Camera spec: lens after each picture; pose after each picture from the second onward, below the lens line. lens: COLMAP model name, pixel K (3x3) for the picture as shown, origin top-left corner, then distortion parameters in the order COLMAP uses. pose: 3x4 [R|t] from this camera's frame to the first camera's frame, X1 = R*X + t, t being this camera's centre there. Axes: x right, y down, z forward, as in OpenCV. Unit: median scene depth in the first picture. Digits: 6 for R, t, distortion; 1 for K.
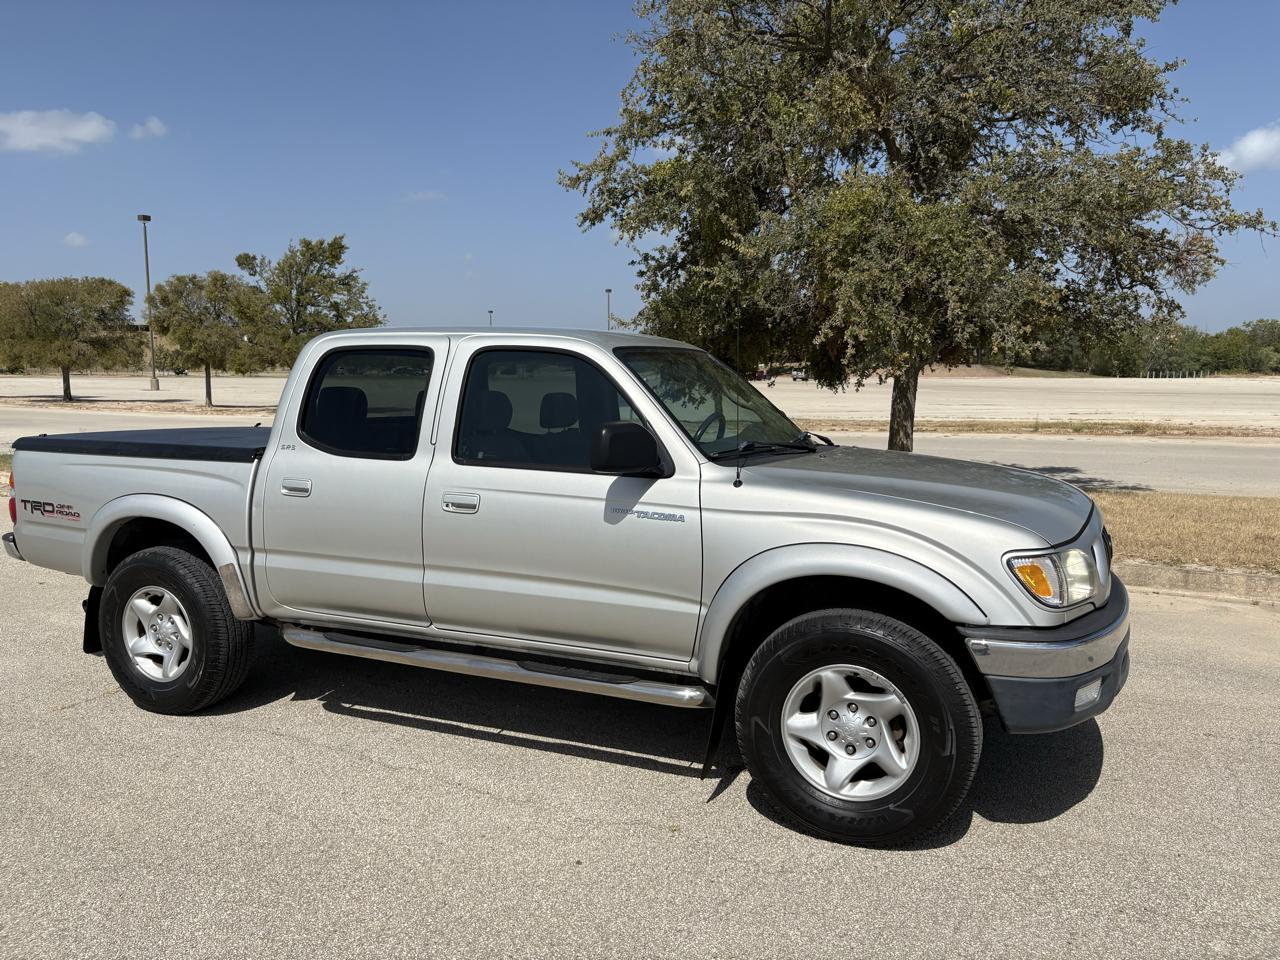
lens RADIAL K [[965.5, 0, 638.8], [0, 965.5, 484.3], [0, 0, 1]] dist [0.021454, -0.010241]
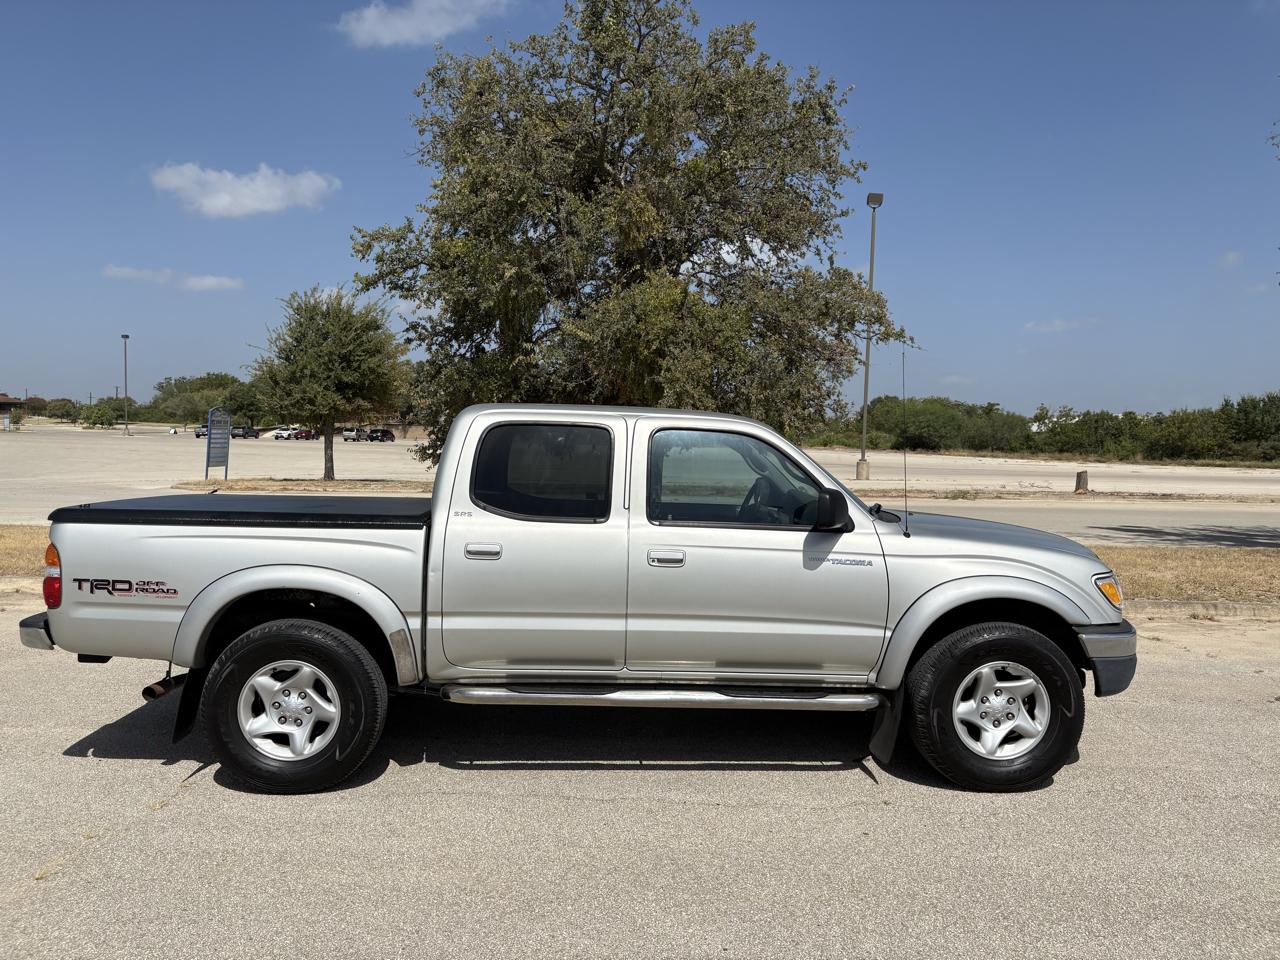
lens RADIAL K [[965.5, 0, 638.8], [0, 965.5, 484.3], [0, 0, 1]] dist [0.021454, -0.010241]
pose [[0.892557, -0.001456, 0.450932, -0.647315], [0.030115, 0.997955, -0.056387, -0.005044], [-0.449927, 0.063908, 0.890776, -0.024964]]
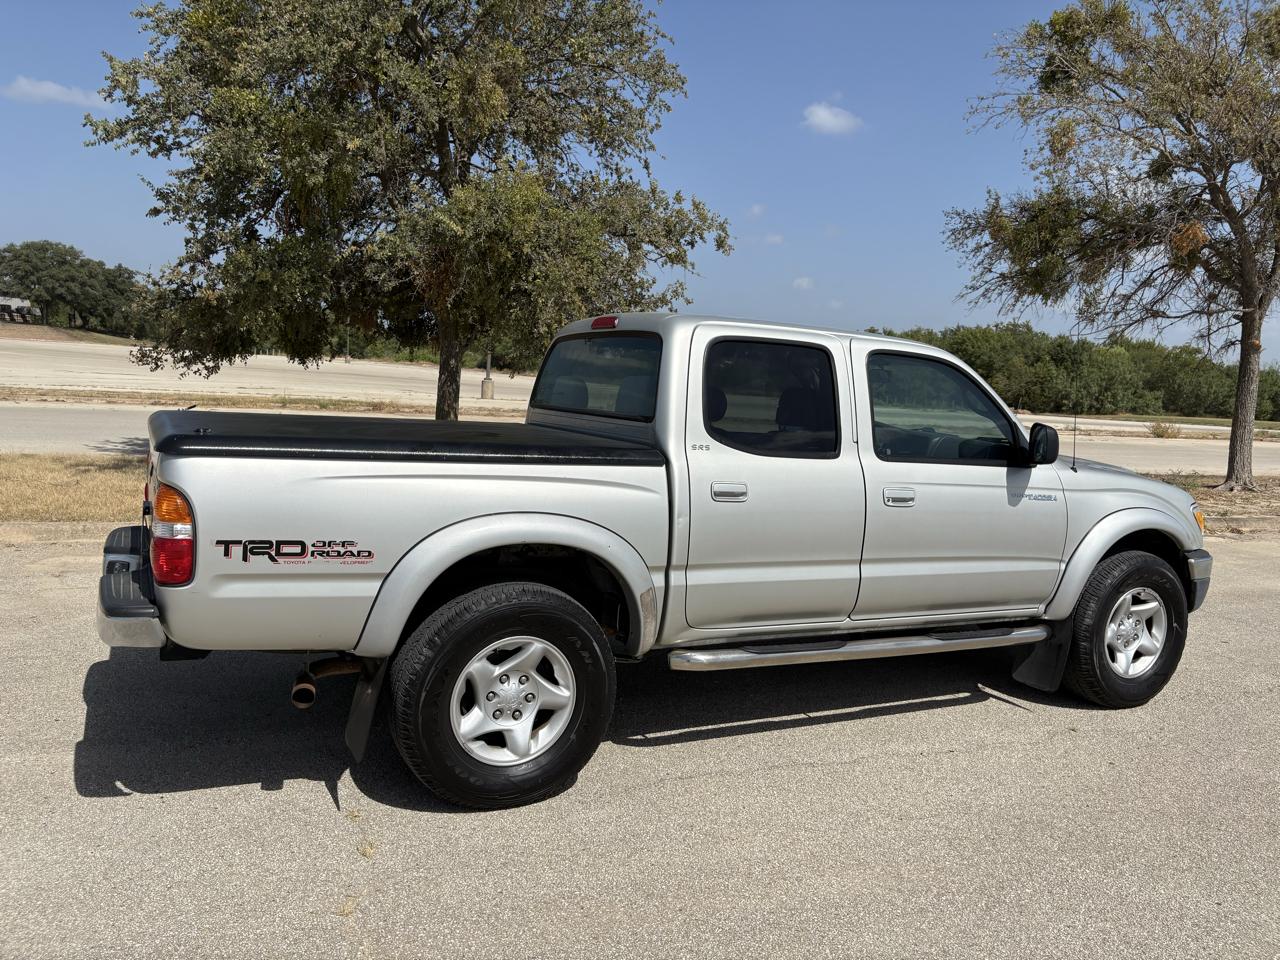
lens RADIAL K [[967.4, 0, 636.8], [0, 967.4, 486.6], [0, 0, 1]] dist [0.023075, -0.012027]
pose [[0.621887, -0.049651, 0.781531, -1.052284], [0.025070, 0.998739, 0.043501, -0.040722], [-0.782705, -0.007459, 0.622348, 0.489709]]
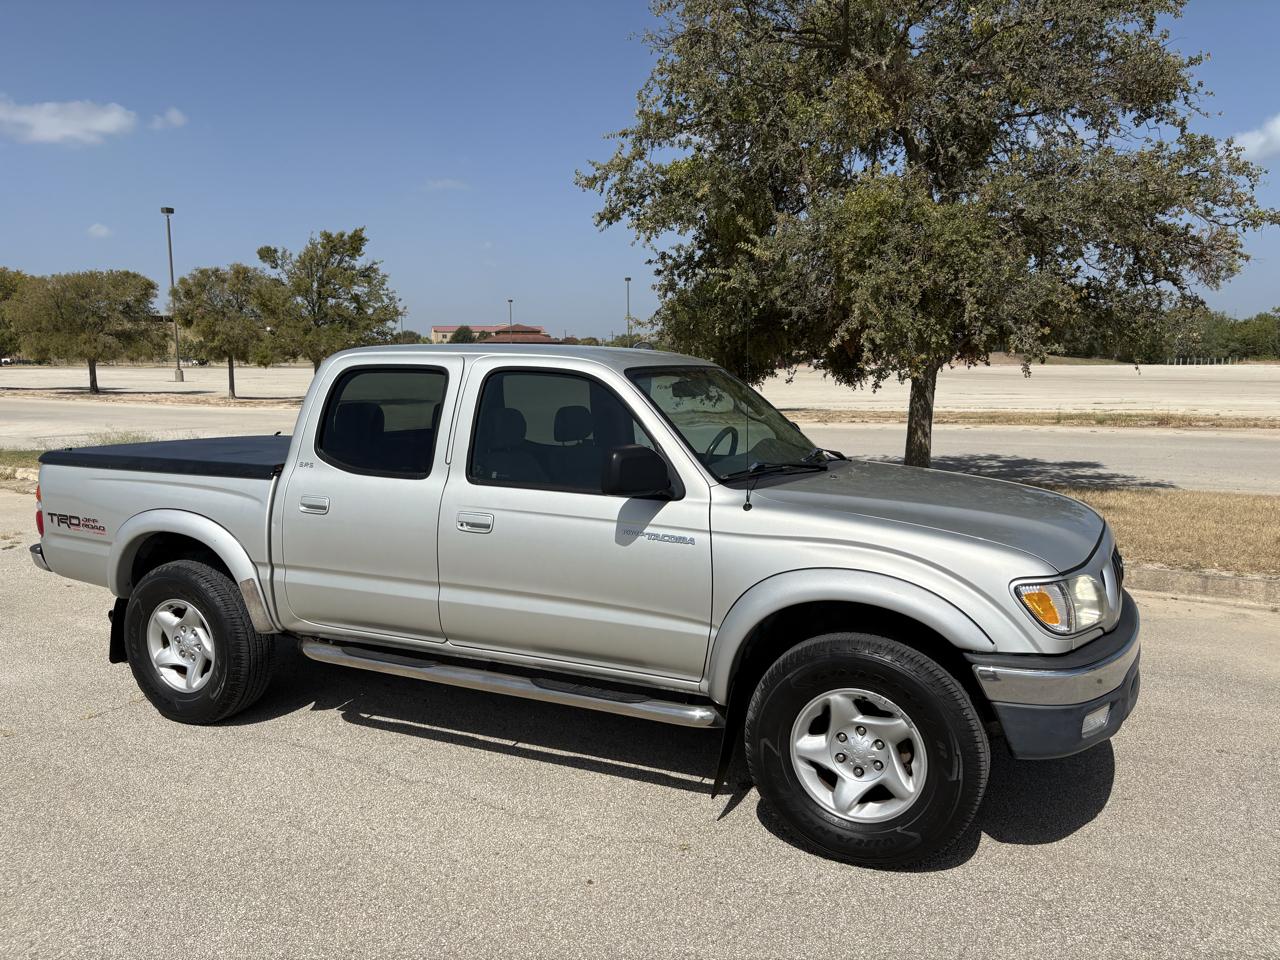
lens RADIAL K [[965.5, 0, 638.8], [0, 965.5, 484.3], [0, 0, 1]] dist [0.021454, -0.010241]
pose [[0.999780, -0.001166, -0.020944, 0.007869], [0.001419, 0.999926, 0.012104, -0.028694], [0.020928, -0.012131, 0.999707, -0.008835]]
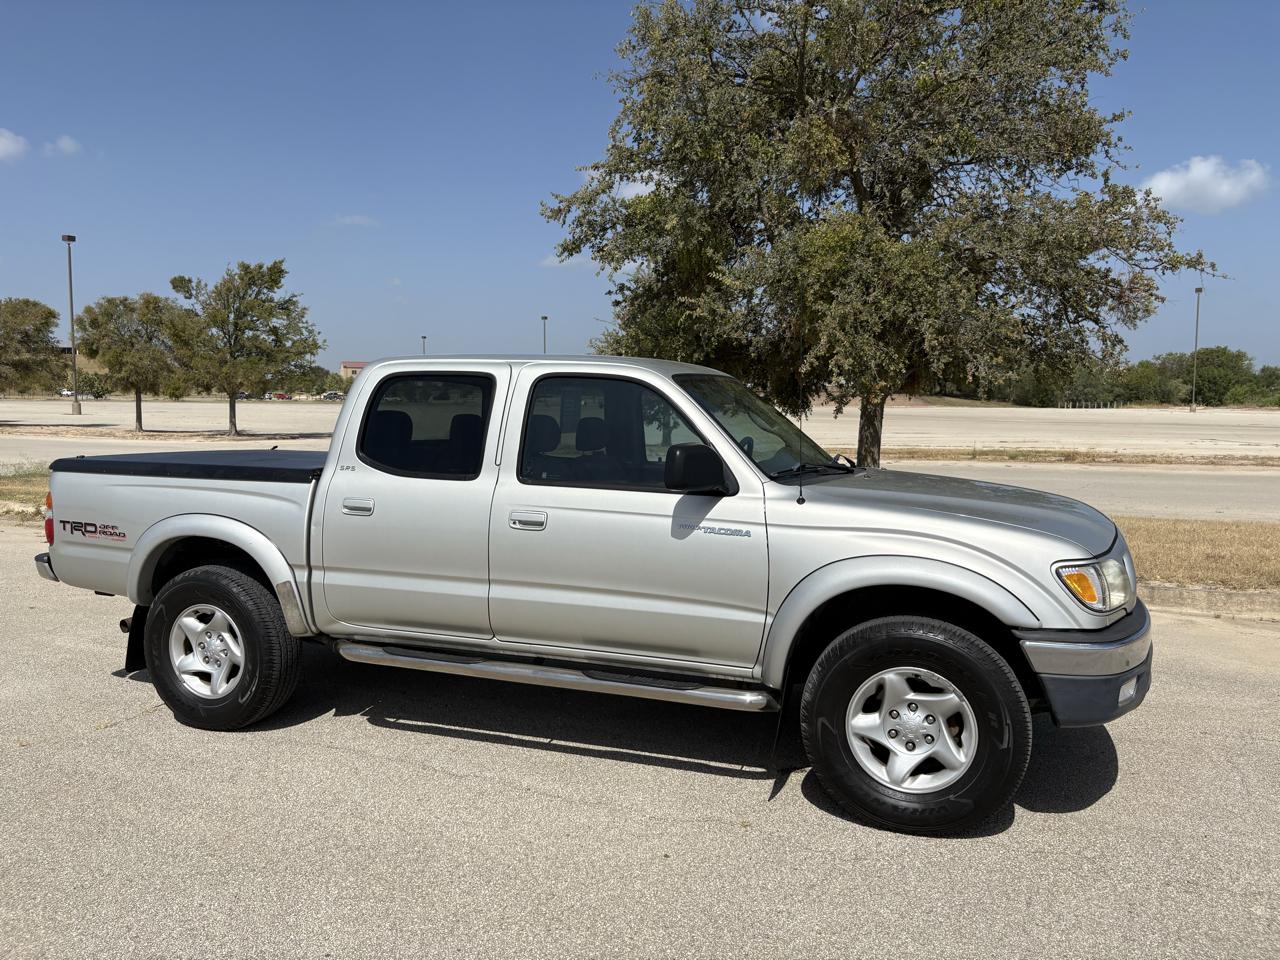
lens RADIAL K [[965.2, 0, 635.7], [0, 965.2, 485.4], [0, 0, 1]] dist [0.022709, -0.012538]
pose [[0.997855, 0.000441, 0.065458, -0.118445], [0.001317, 0.999640, -0.026812, 0.008112], [-0.065447, 0.026841, 0.997495, -0.051481]]
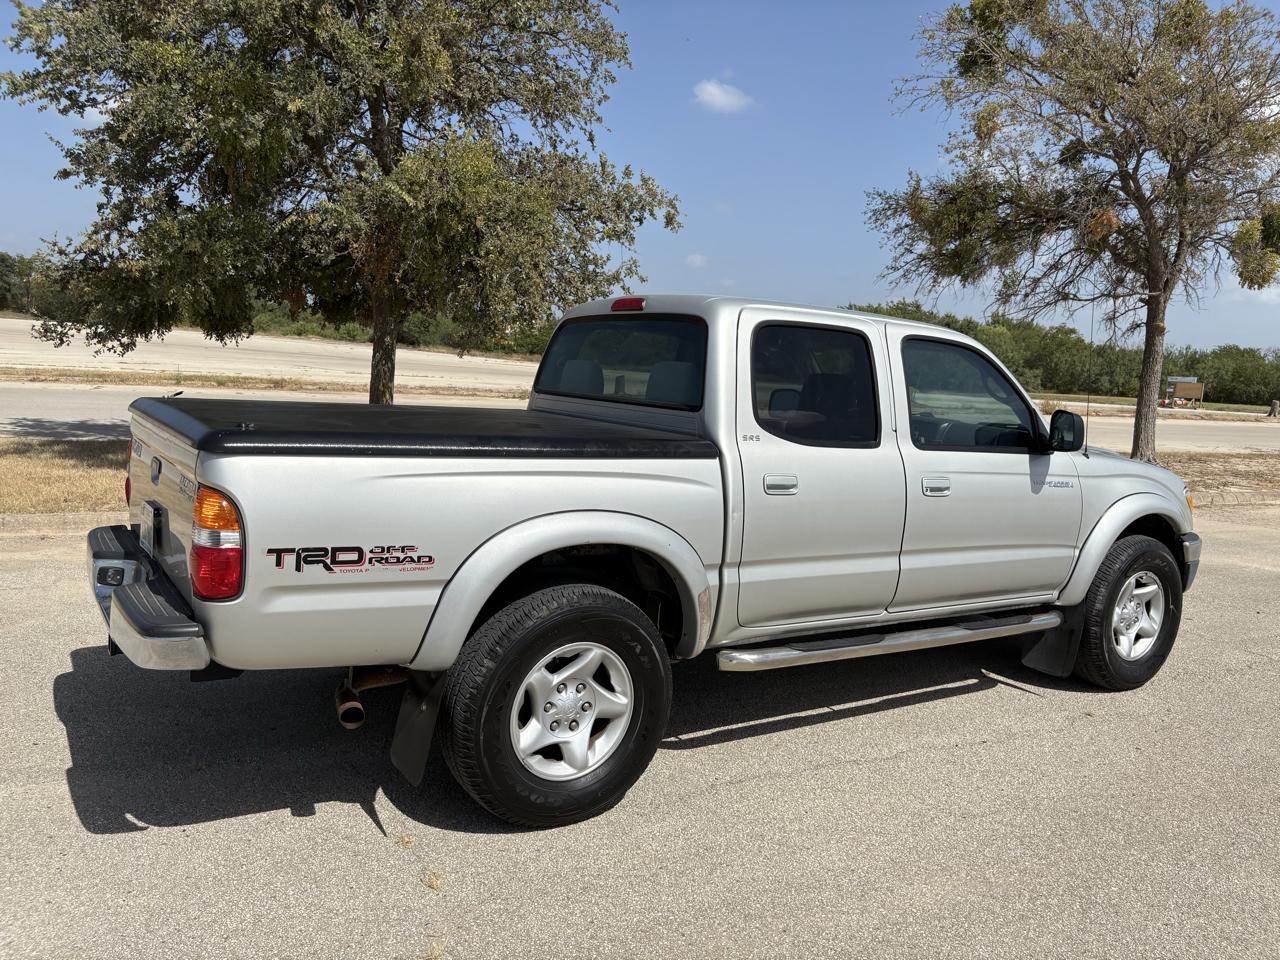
lens RADIAL K [[966.8, 0, 630.8], [0, 966.8, 487.6], [0, 0, 1]] dist [0.023100, -0.011670]
pose [[0.539738, -0.074745, 0.838509, -1.087807], [0.027199, 0.997079, 0.071372, -0.055714], [-0.841394, -0.015716, 0.540194, 0.621996]]
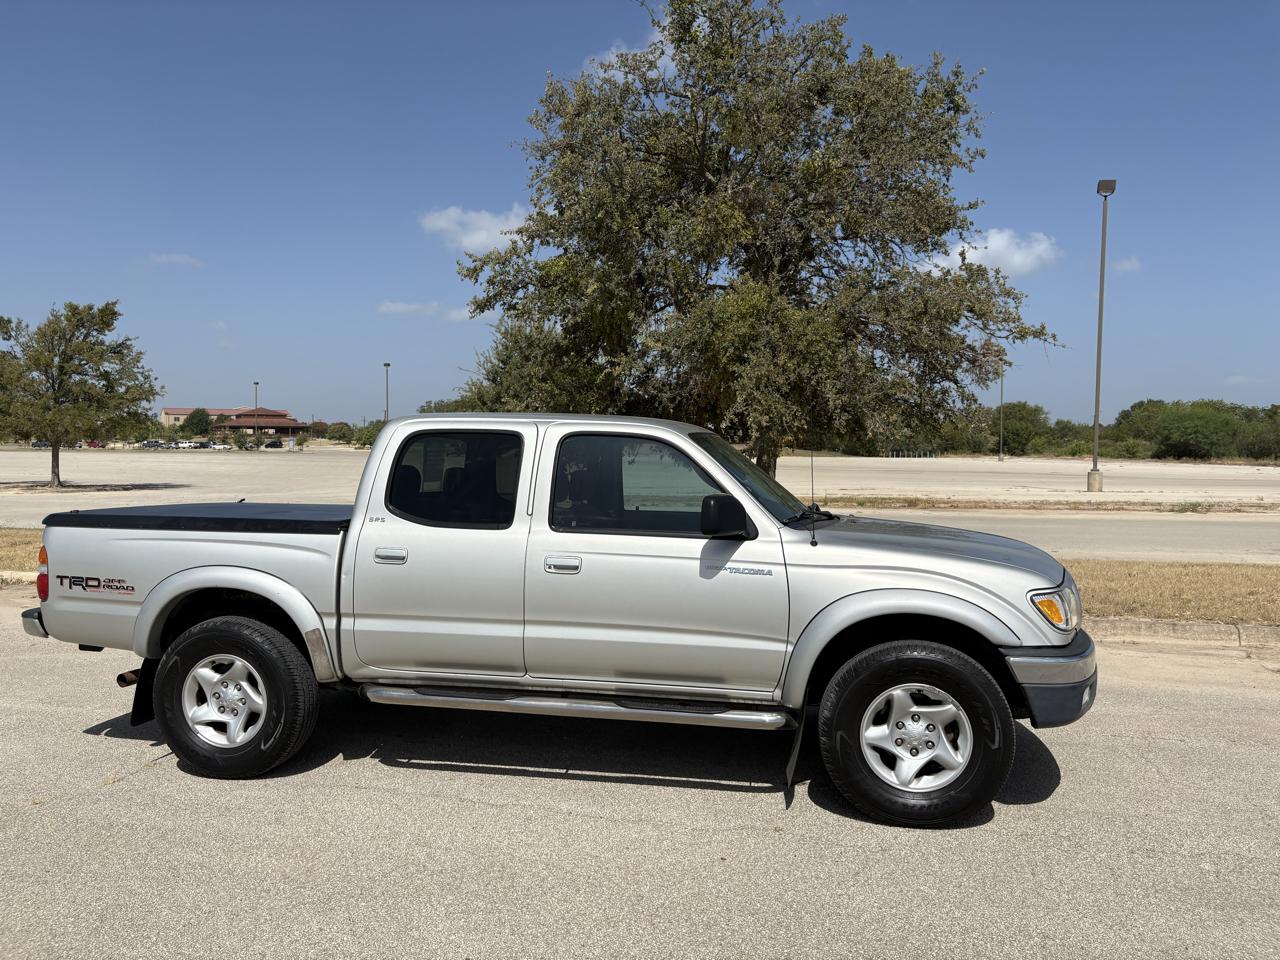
lens RADIAL K [[965.5, 0, 638.8], [0, 965.5, 484.3], [0, 0, 1]] dist [0.021454, -0.010241]
pose [[0.973701, -0.000548, 0.227828, -0.313930], [0.018492, 0.996888, -0.076633, 0.011091], [-0.227077, 0.078831, 0.970681, -0.132599]]
